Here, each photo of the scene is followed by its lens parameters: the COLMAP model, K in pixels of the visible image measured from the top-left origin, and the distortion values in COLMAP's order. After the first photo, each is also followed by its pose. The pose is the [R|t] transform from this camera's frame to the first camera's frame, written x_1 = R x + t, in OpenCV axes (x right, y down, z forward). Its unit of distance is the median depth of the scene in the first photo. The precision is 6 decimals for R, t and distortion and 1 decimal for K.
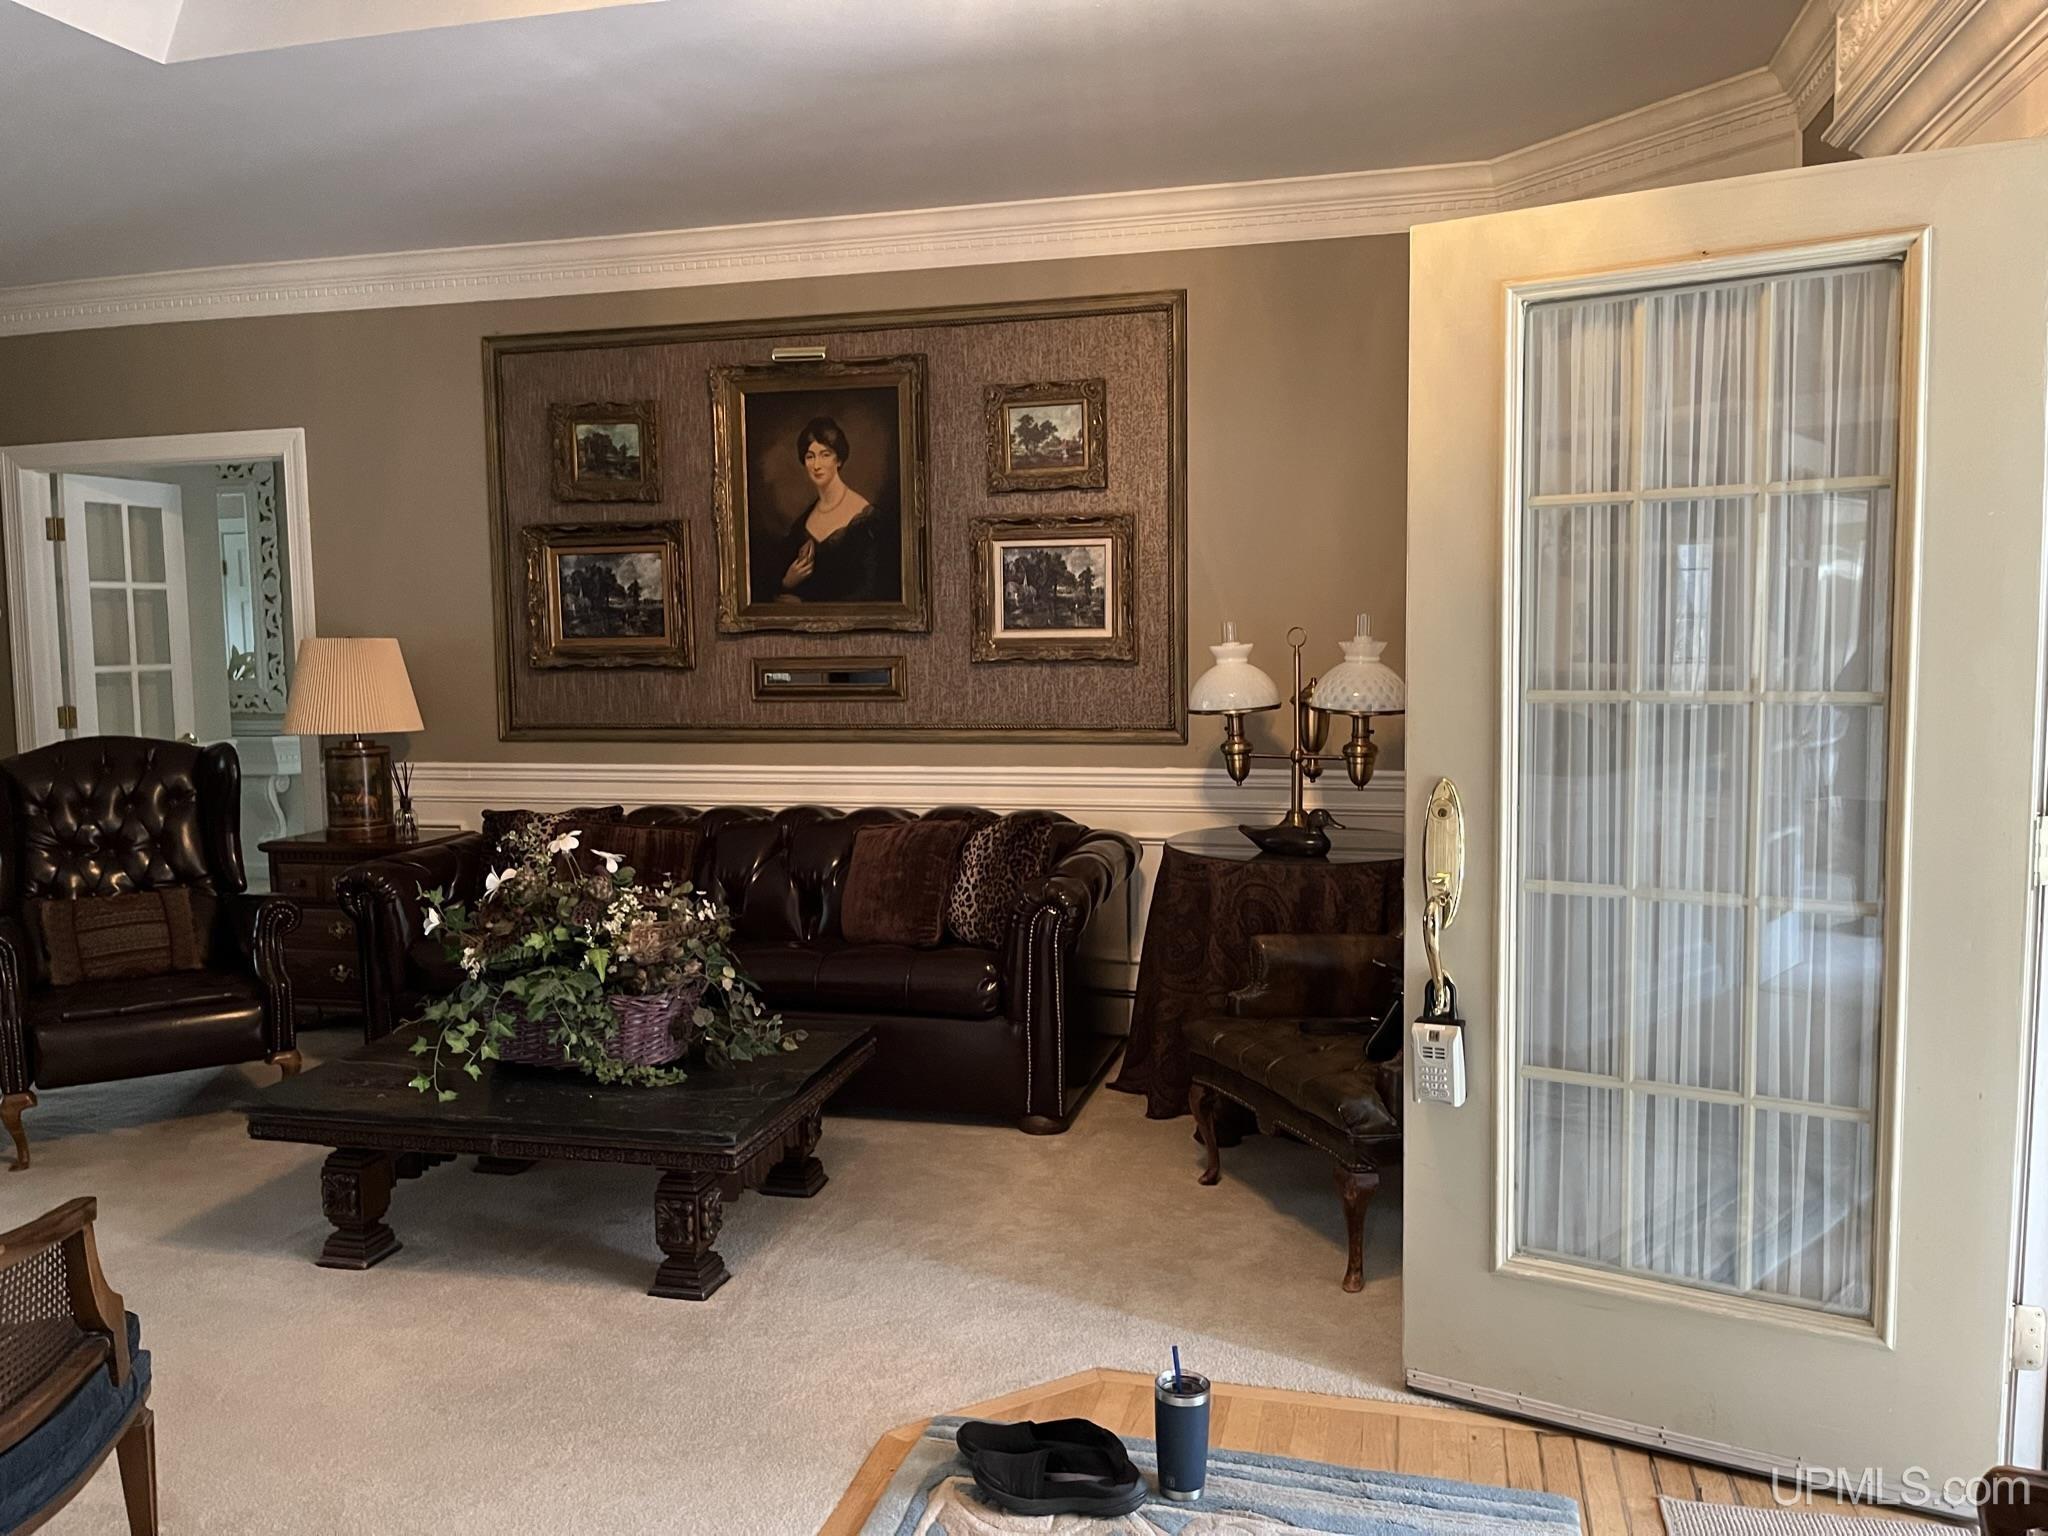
lens RADIAL K [[1542.2, 0, 1027.6], [0, 1542.2, 773.1], [0, 0, 1]] dist [0.031434, -0.012319]
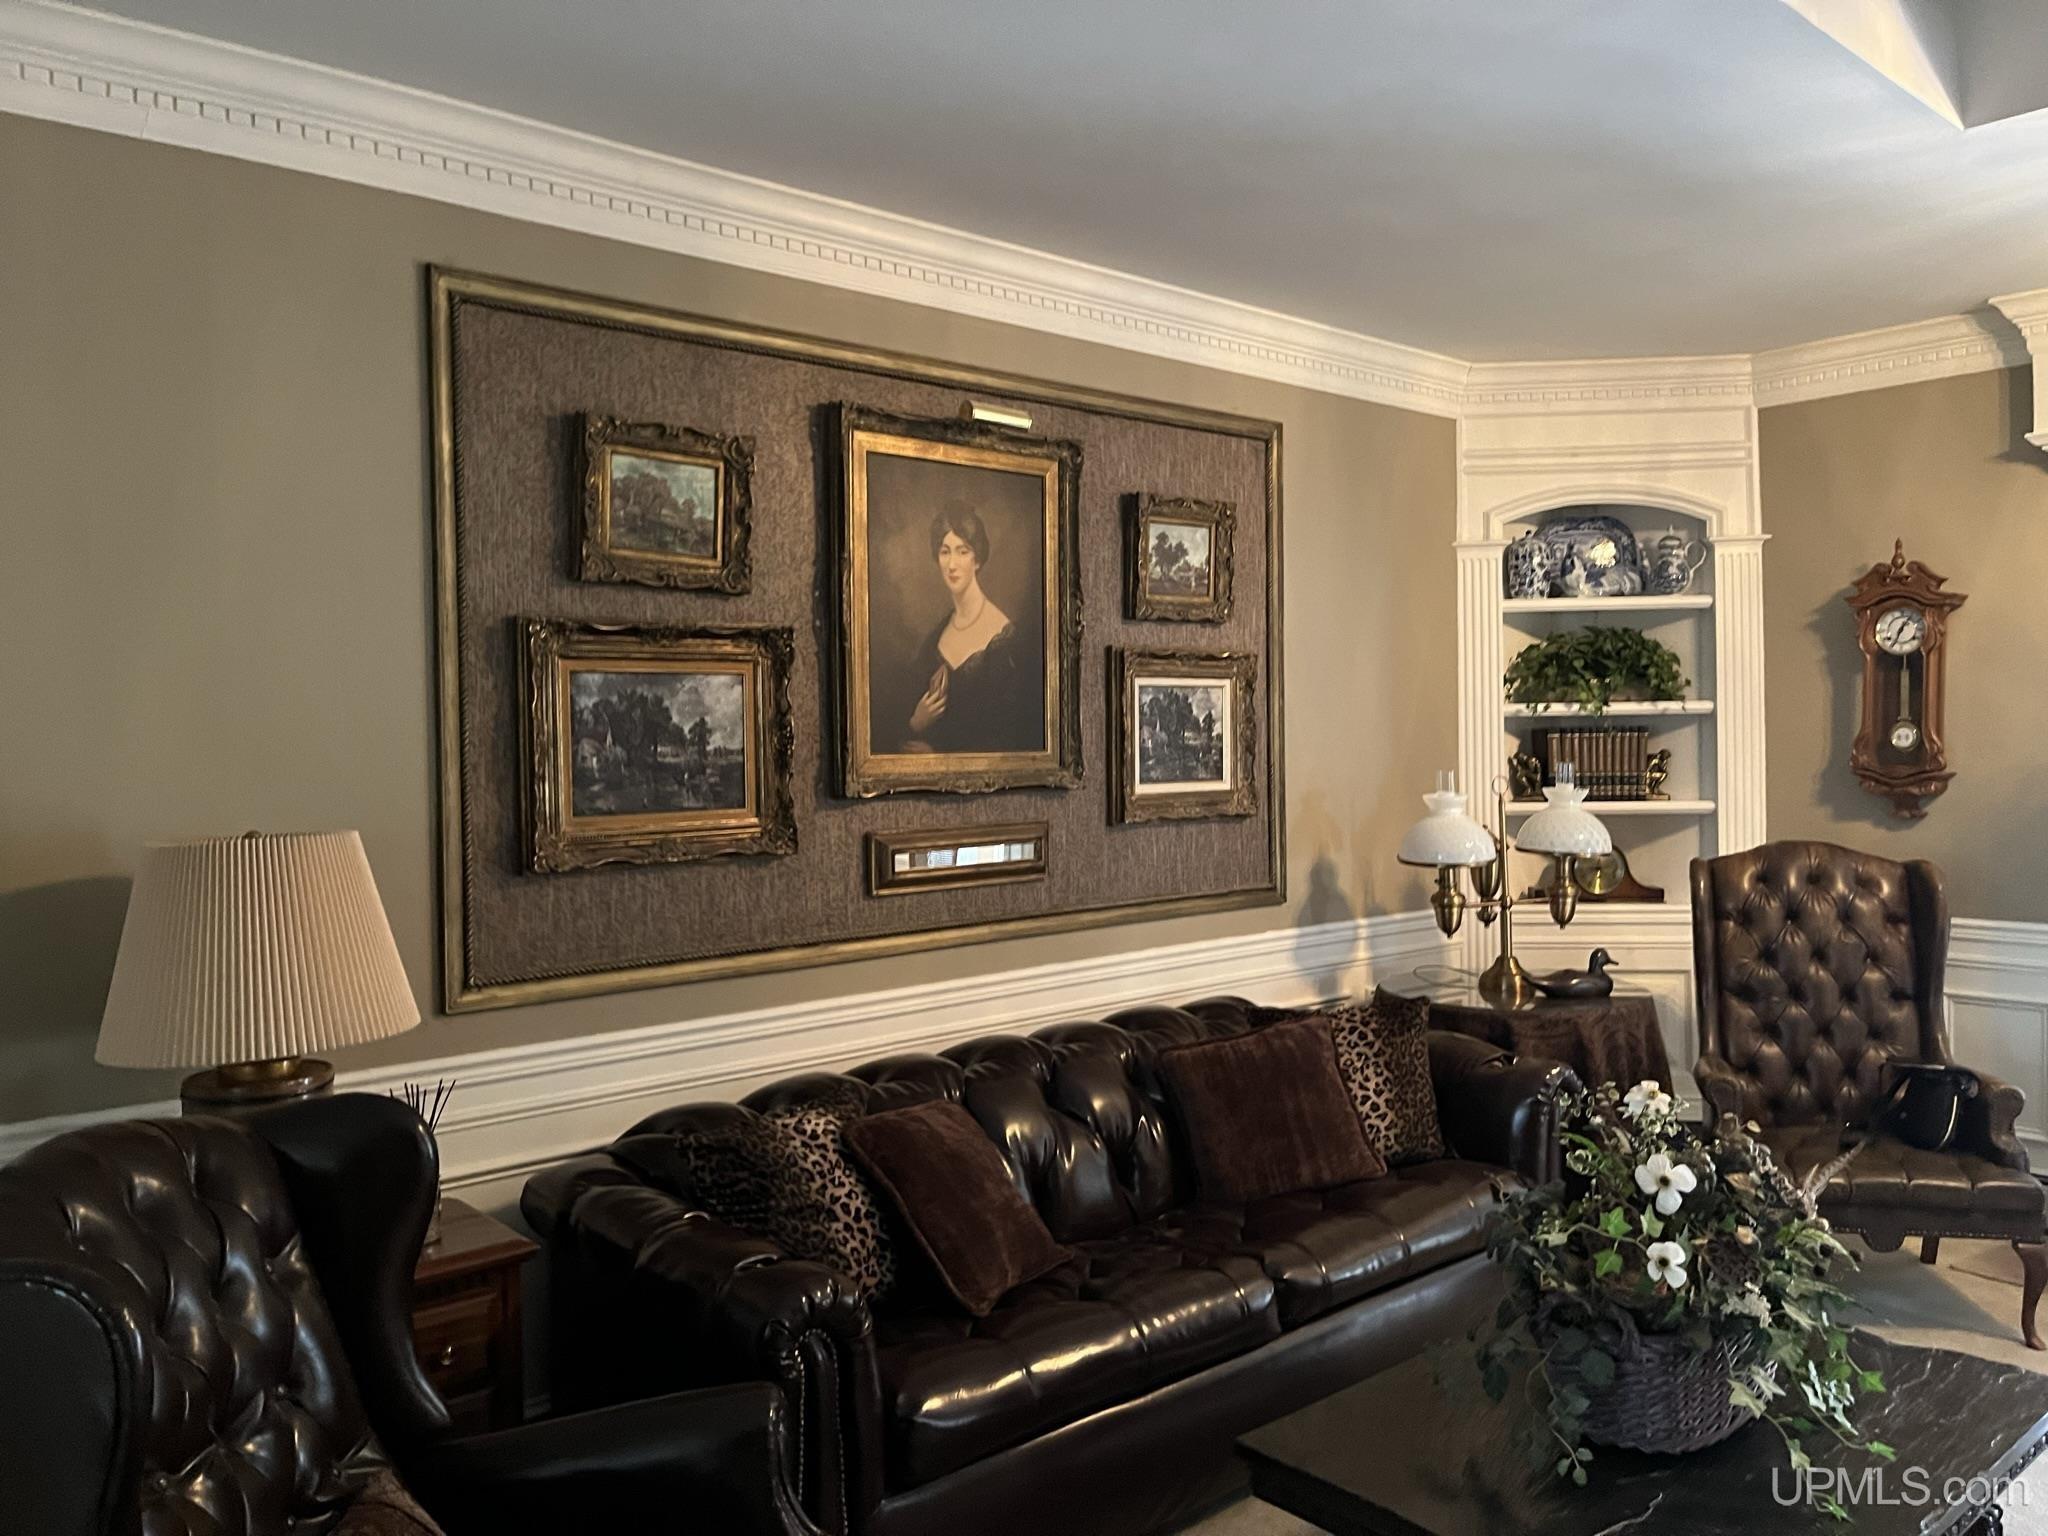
lens RADIAL K [[1542.2, 0, 1027.3], [0, 1542.2, 750.0], [0, 0, 1]] dist [0.031434, -0.012319]
pose [[0.565808, -0.004952, 0.824522, -0.721199], [0.085527, 0.994940, -0.052716, -0.071945], [-0.820089, 0.100346, 0.563369, 0.576457]]
